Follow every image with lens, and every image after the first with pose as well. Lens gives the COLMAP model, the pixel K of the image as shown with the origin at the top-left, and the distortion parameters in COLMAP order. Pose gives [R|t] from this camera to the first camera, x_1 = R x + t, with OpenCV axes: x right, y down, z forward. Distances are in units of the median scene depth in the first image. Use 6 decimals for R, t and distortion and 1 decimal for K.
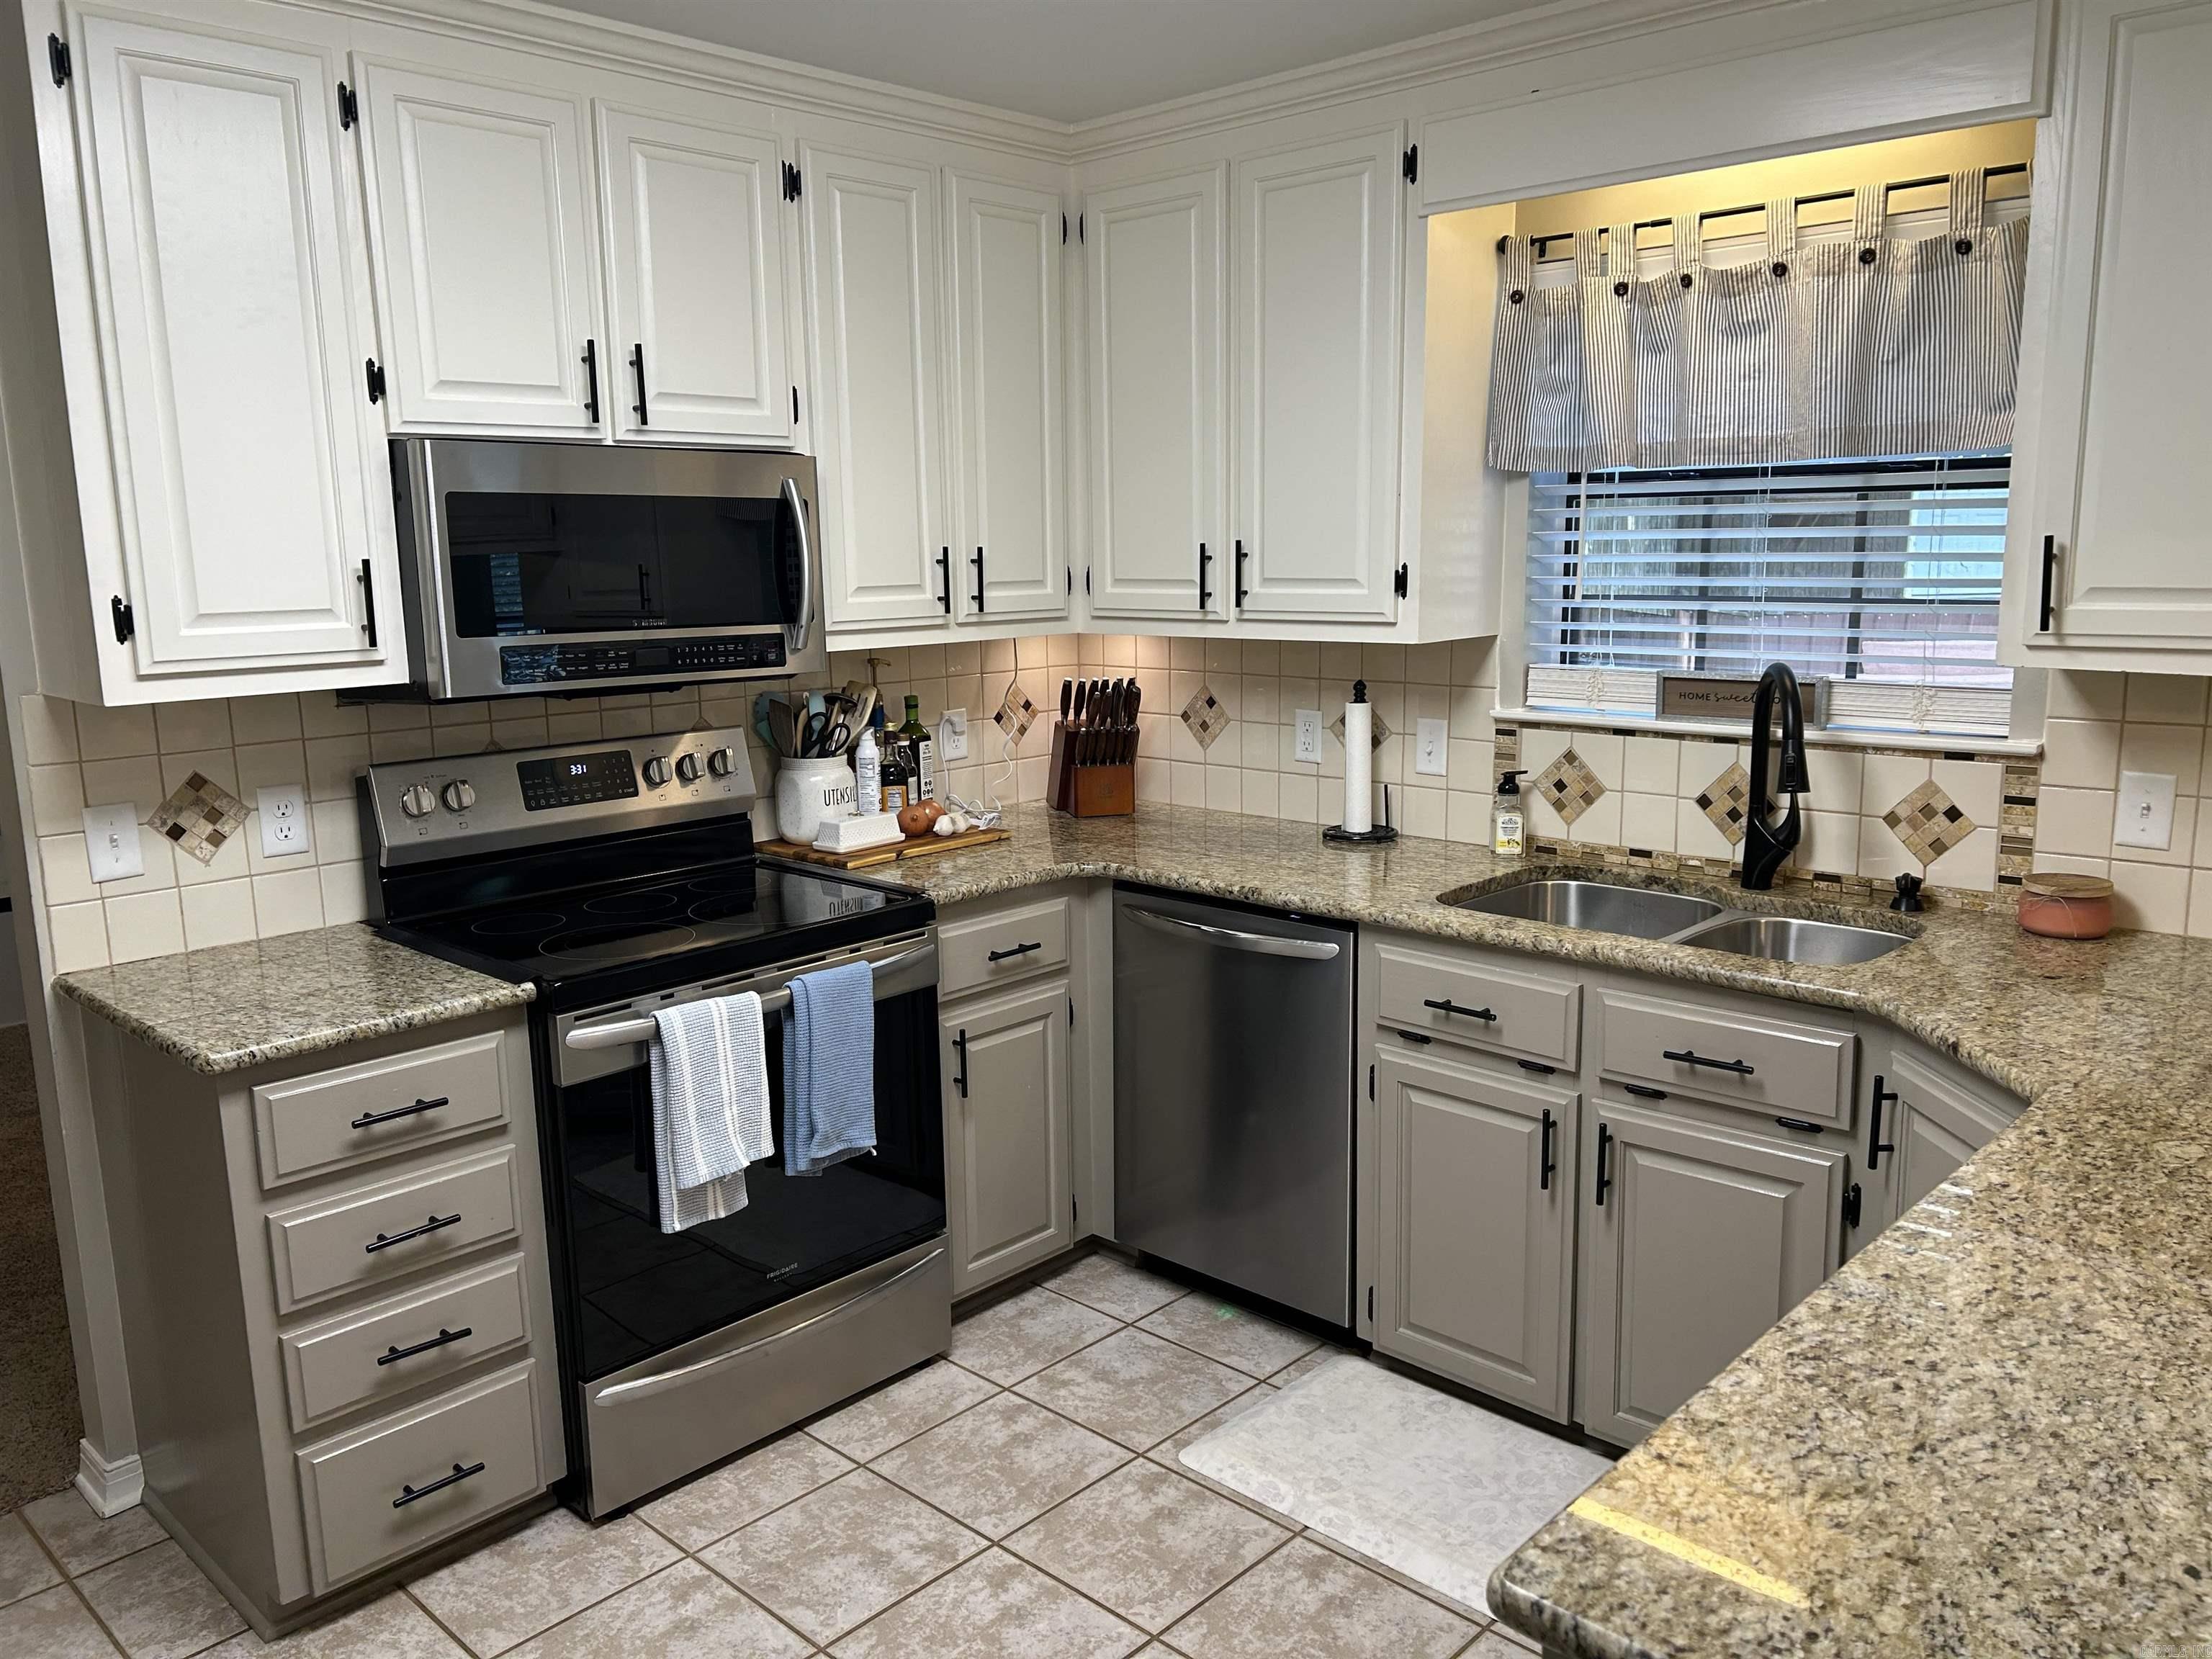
lens RADIAL K [[1663.4, 0, 1106.0], [0, 1663.4, 829.5], [0, 0, 1]] dist [0.009178, -0.006499]
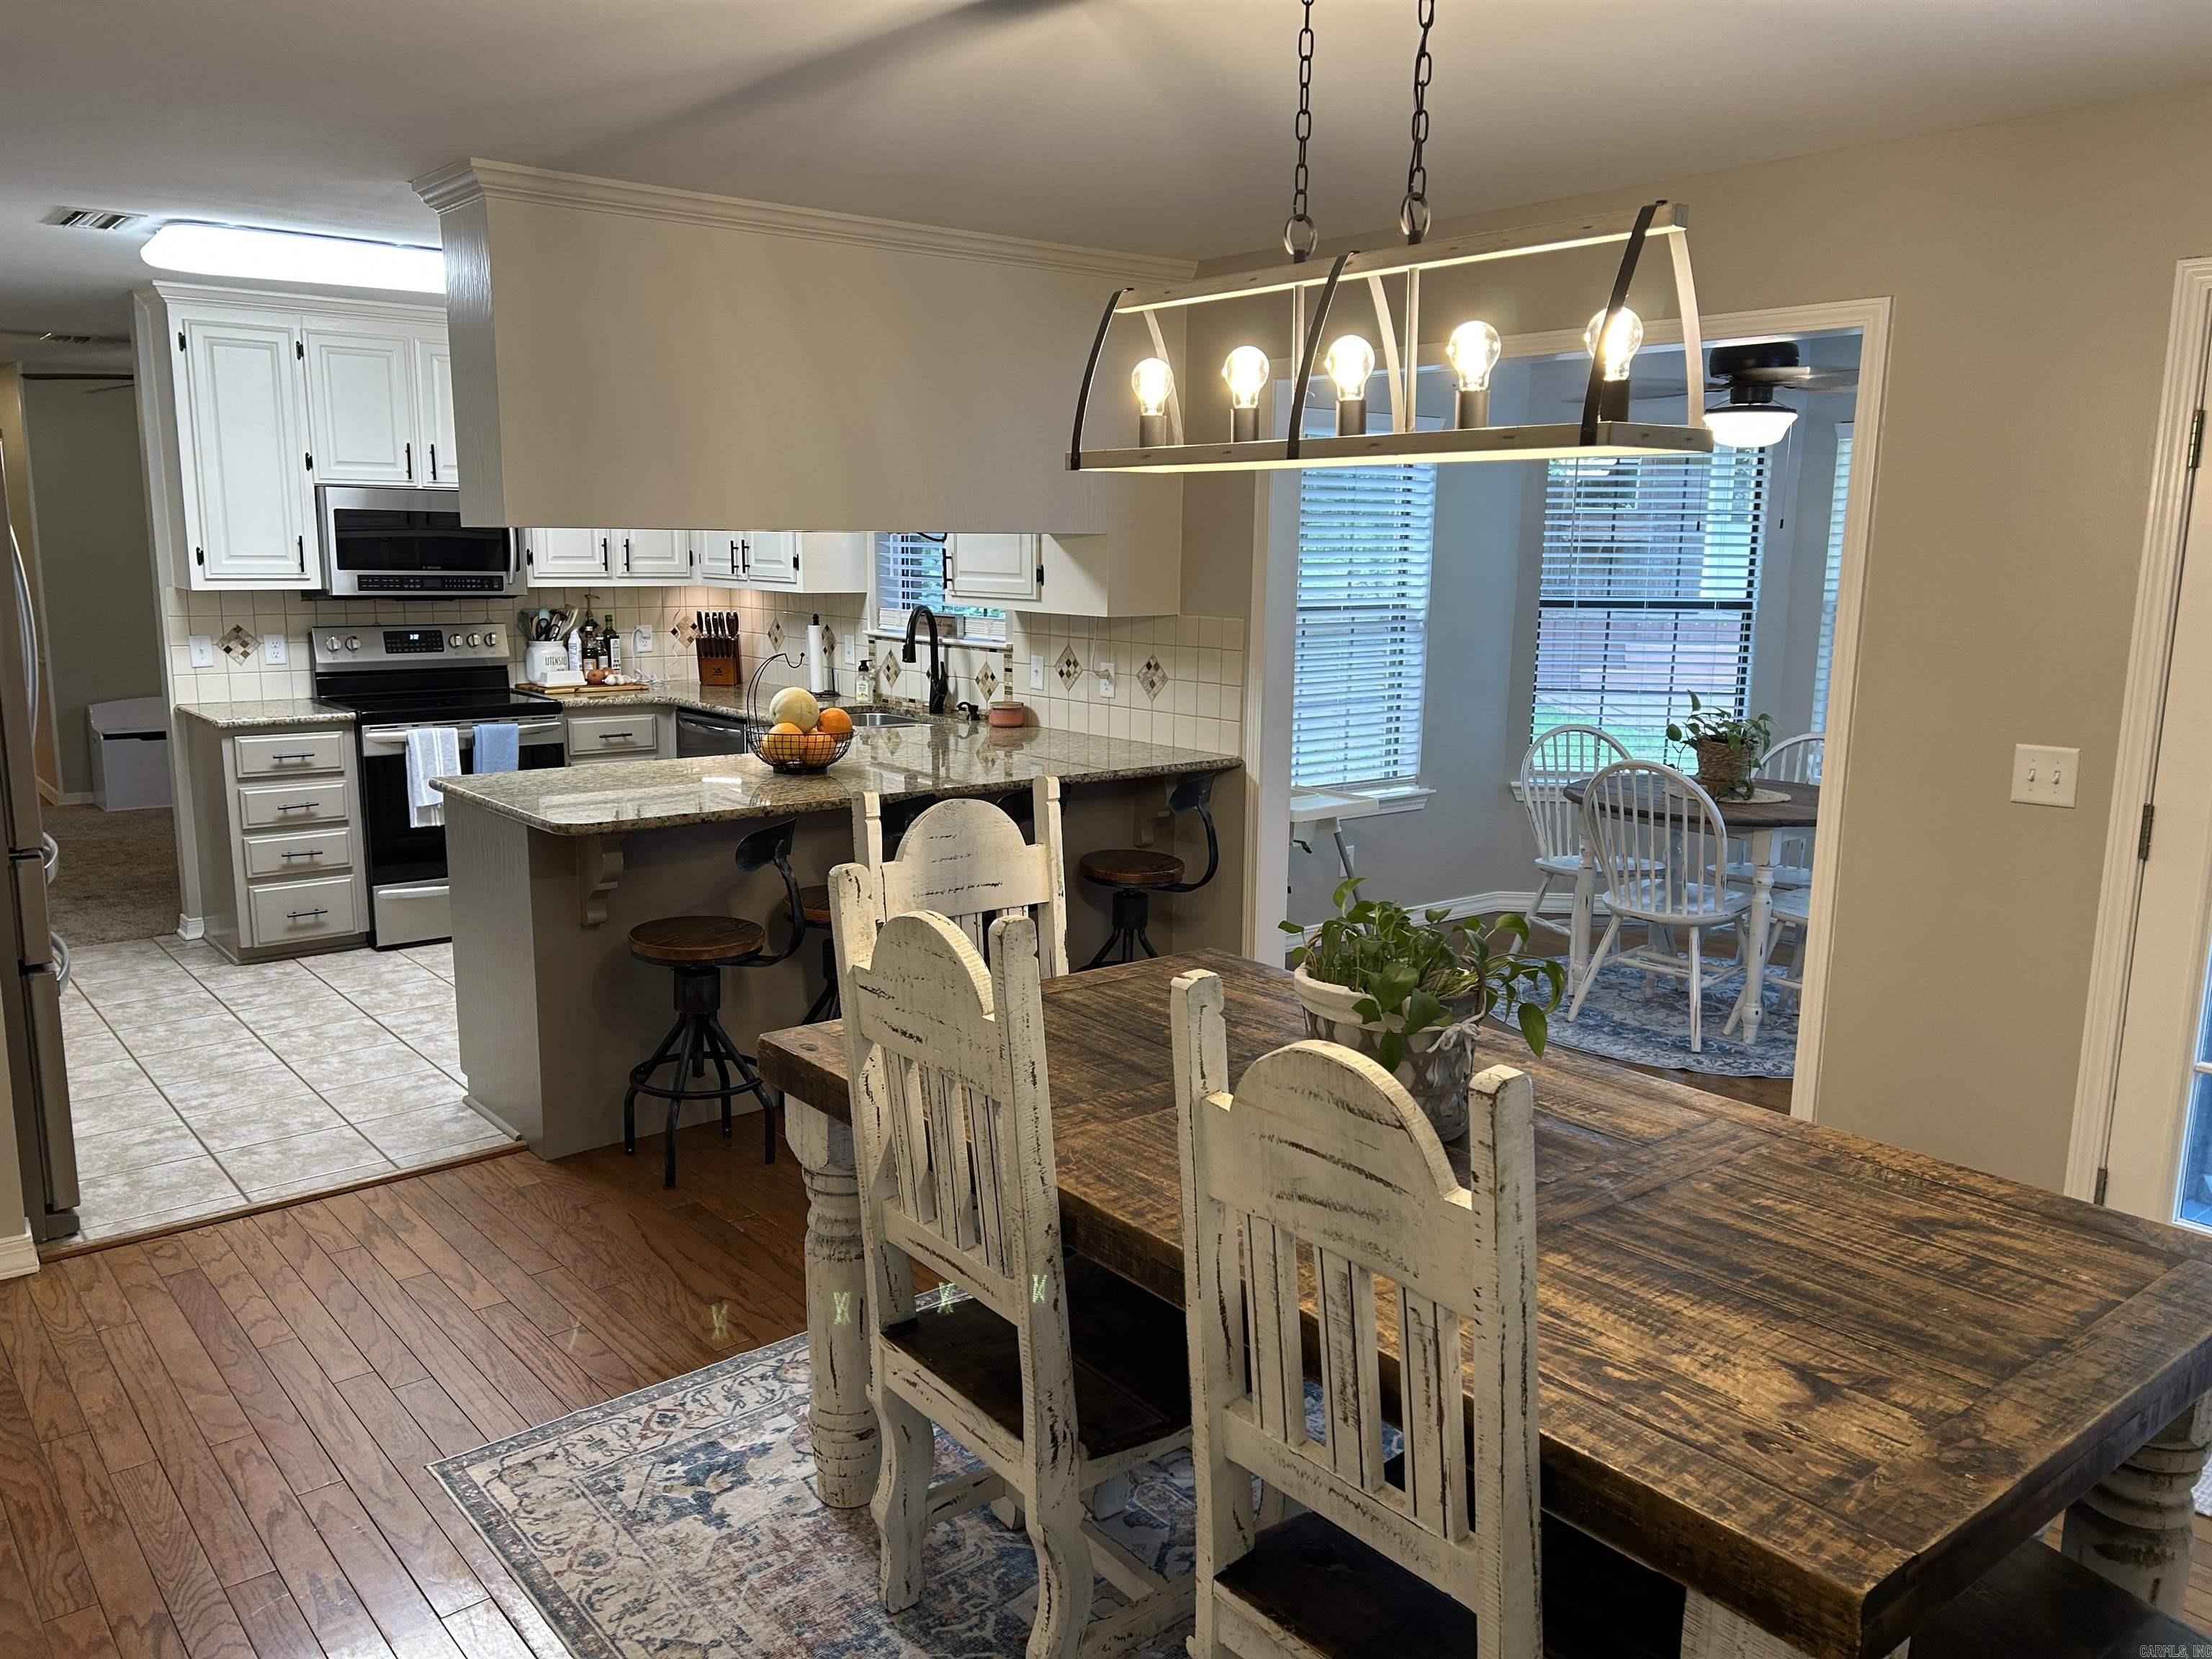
lens RADIAL K [[1692.2, 0, 1101.4], [0, 1692.2, 847.3], [0, 0, 1]] dist [0.010299, -0.002111]
pose [[0.990393, 0.054453, -0.127109, 0.925967], [-0.053400, 0.998505, 0.011685, 0.175902], [0.127555, -0.004785, 0.991820, -1.147914]]
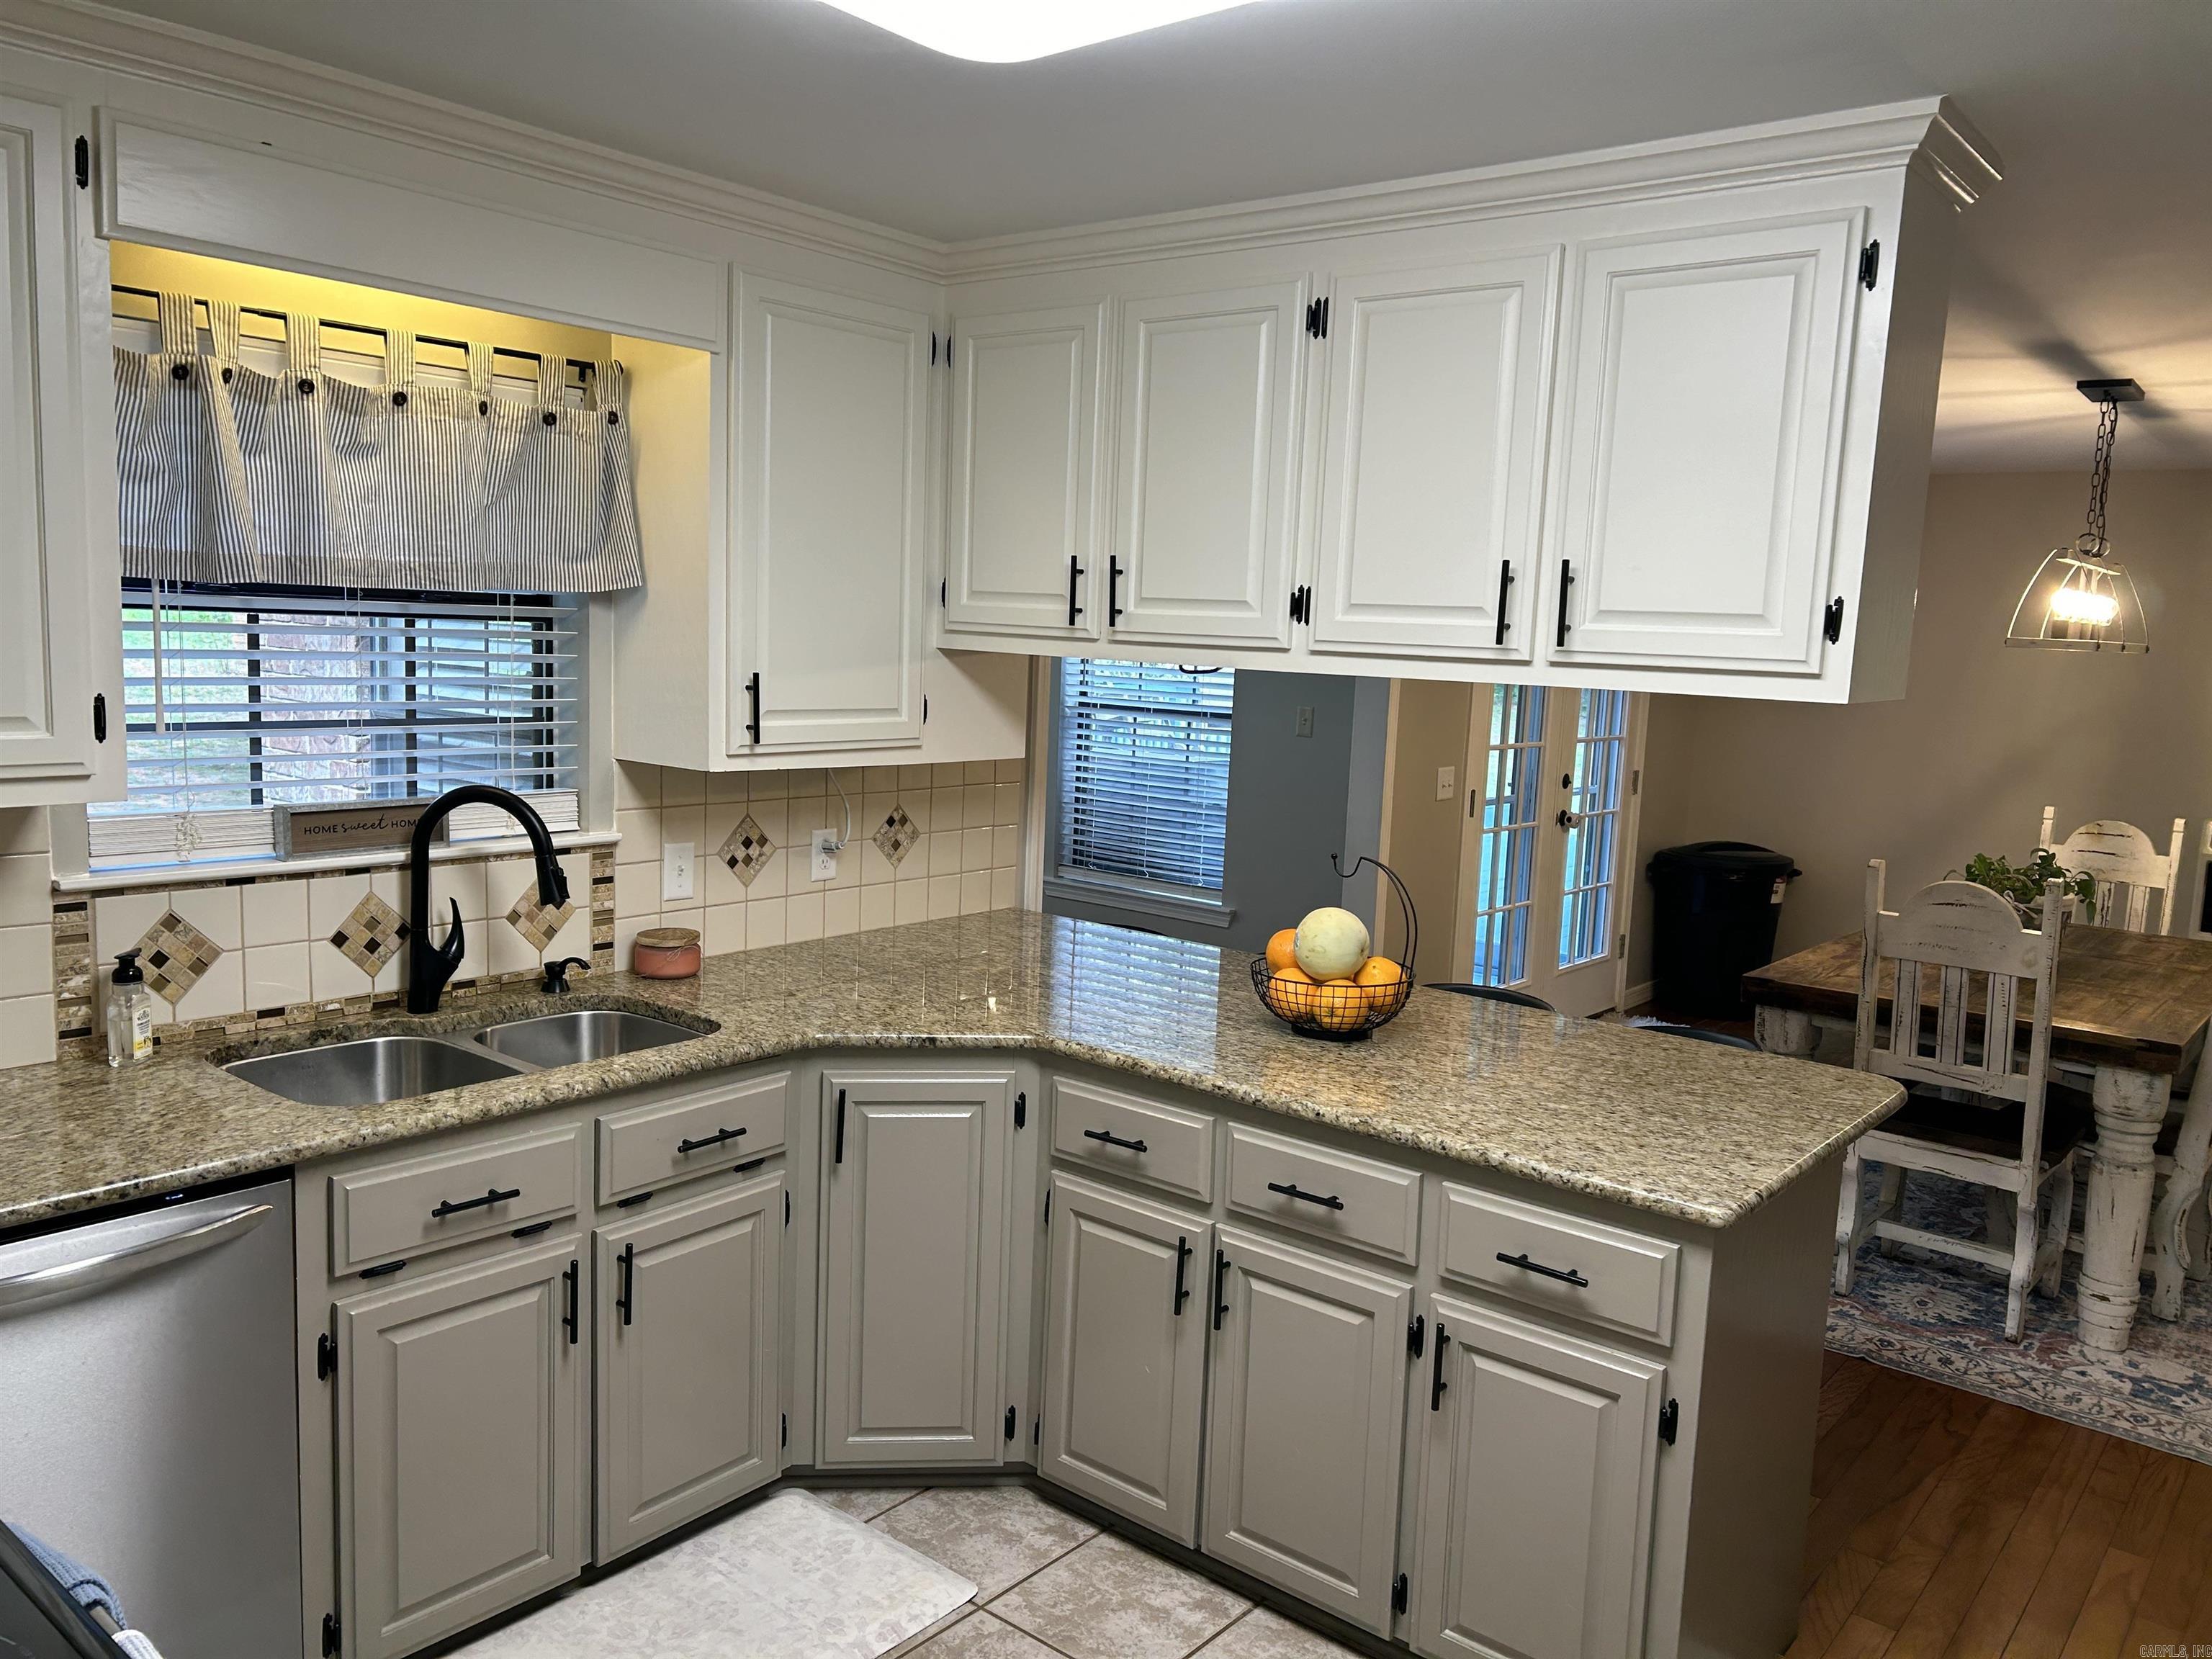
lens RADIAL K [[1581.5, 0, 1106.0], [0, 1581.5, 829.5], [0, 0, 1]] dist [0.002004, -0.005476]
pose [[-0.062226, -0.105544, 0.992466, -0.596555], [0.140787, 0.983522, 0.113420, -0.128824], [-0.988082, 0.146784, -0.046341, 0.662426]]
